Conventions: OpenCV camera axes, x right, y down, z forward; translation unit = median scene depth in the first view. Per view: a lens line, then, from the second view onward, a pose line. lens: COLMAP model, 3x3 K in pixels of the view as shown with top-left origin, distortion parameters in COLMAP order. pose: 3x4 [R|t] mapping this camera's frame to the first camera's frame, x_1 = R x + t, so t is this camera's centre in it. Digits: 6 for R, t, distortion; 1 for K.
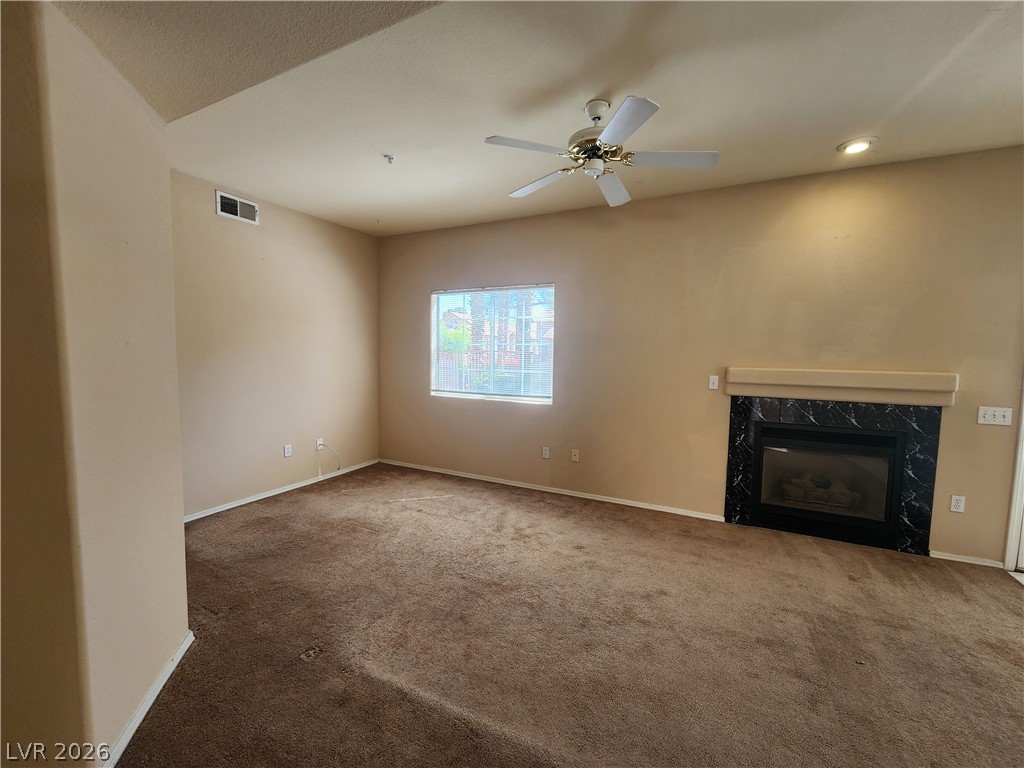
lens RADIAL K [[417.3, 0, 512.4], [0, 417.3, 384.6], [0, 0, 1]] dist [-0.001320, 0.000046]
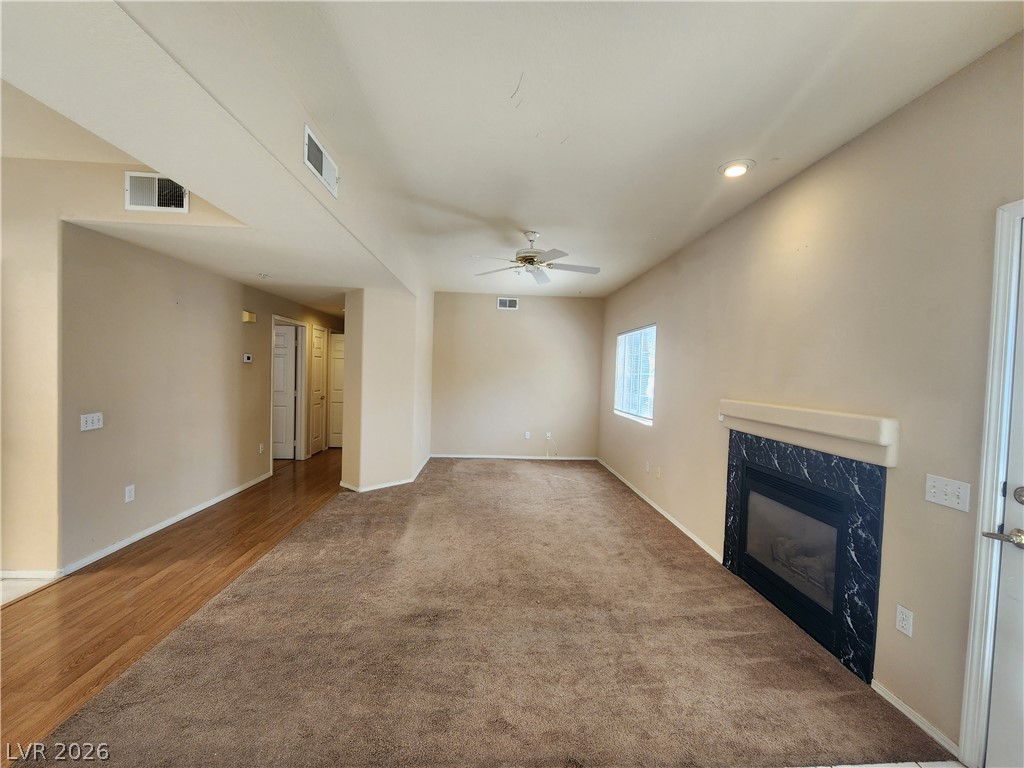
lens RADIAL K [[417.3, 0, 512.4], [0, 417.3, 384.6], [0, 0, 1]] dist [-0.001320, 0.000046]
pose [[0.494797, 0.027715, -0.868567, 1.224301], [-0.090770, 0.995672, -0.019938, -0.011535], [0.864255, 0.088705, 0.495171, 0.107274]]
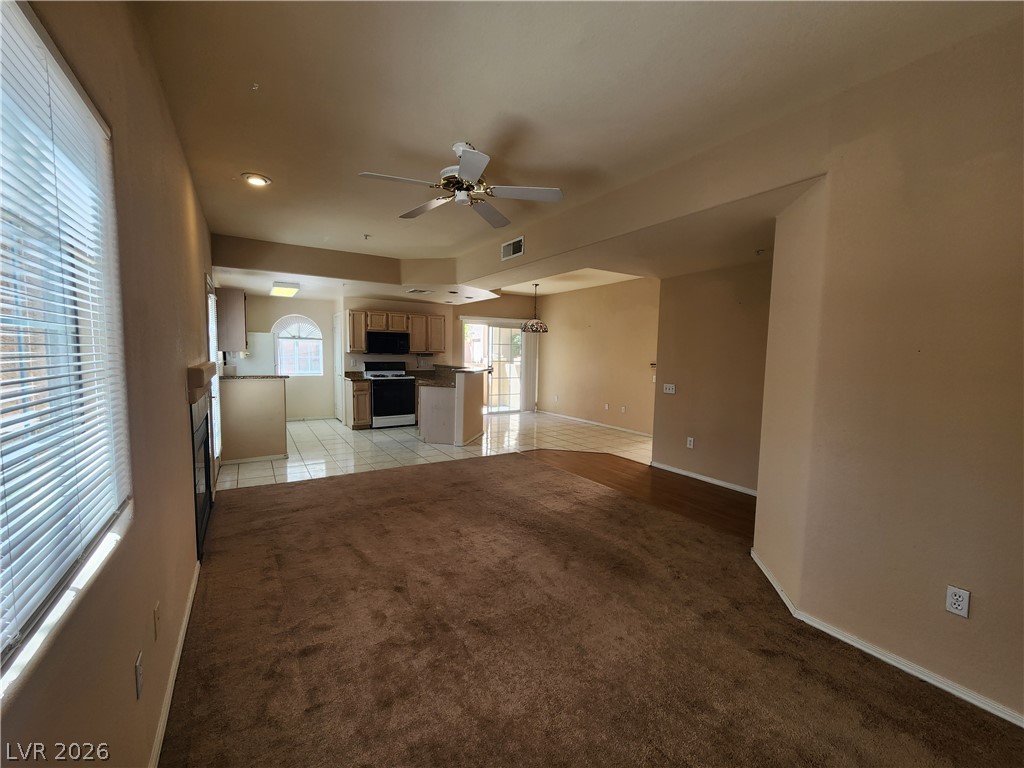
lens RADIAL K [[417.3, 0, 512.4], [0, 417.3, 384.6], [0, 0, 1]] dist [-0.001320, 0.000046]
pose [[-0.856903, -0.068474, 0.510909, -0.420383], [0.011634, 0.988317, 0.151970, -0.134474], [-0.515346, 0.136167, -0.846095, 1.493419]]
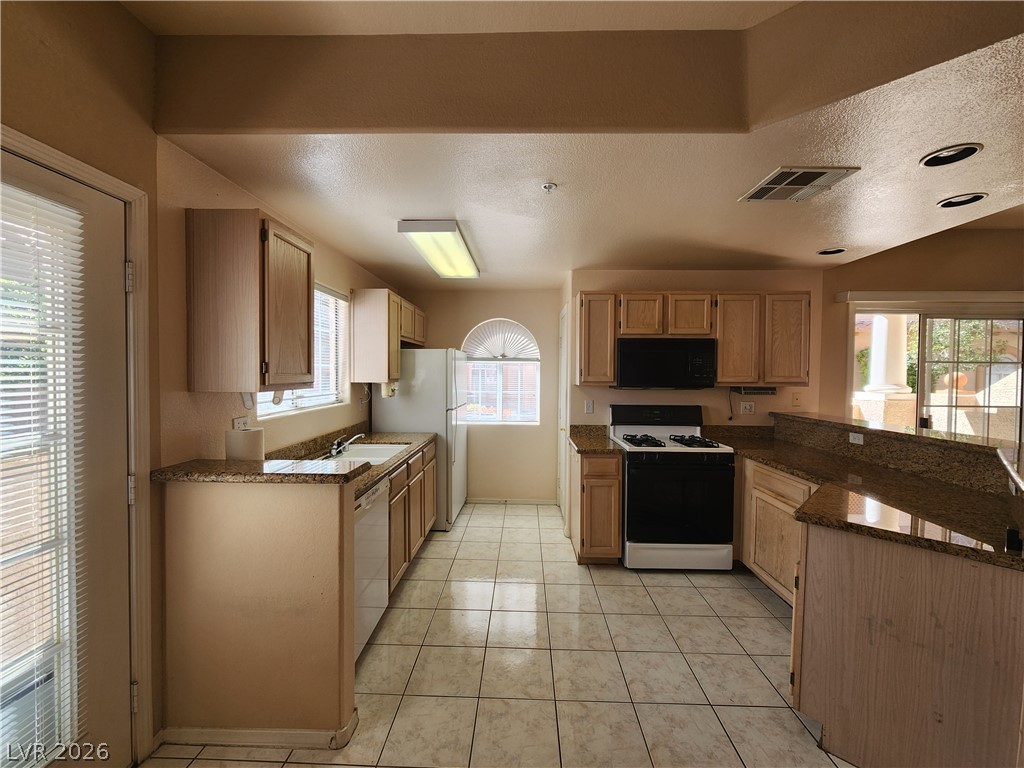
lens RADIAL K [[417.3, 0, 512.4], [0, 417.3, 384.6], [0, 0, 1]] dist [-0.001320, 0.000046]
pose [[-0.425914, -0.041598, 0.903807, 0.725159], [0.055034, 0.995902, 0.071771, -0.051958], [-0.903088, 0.080308, -0.421879, 0.524797]]
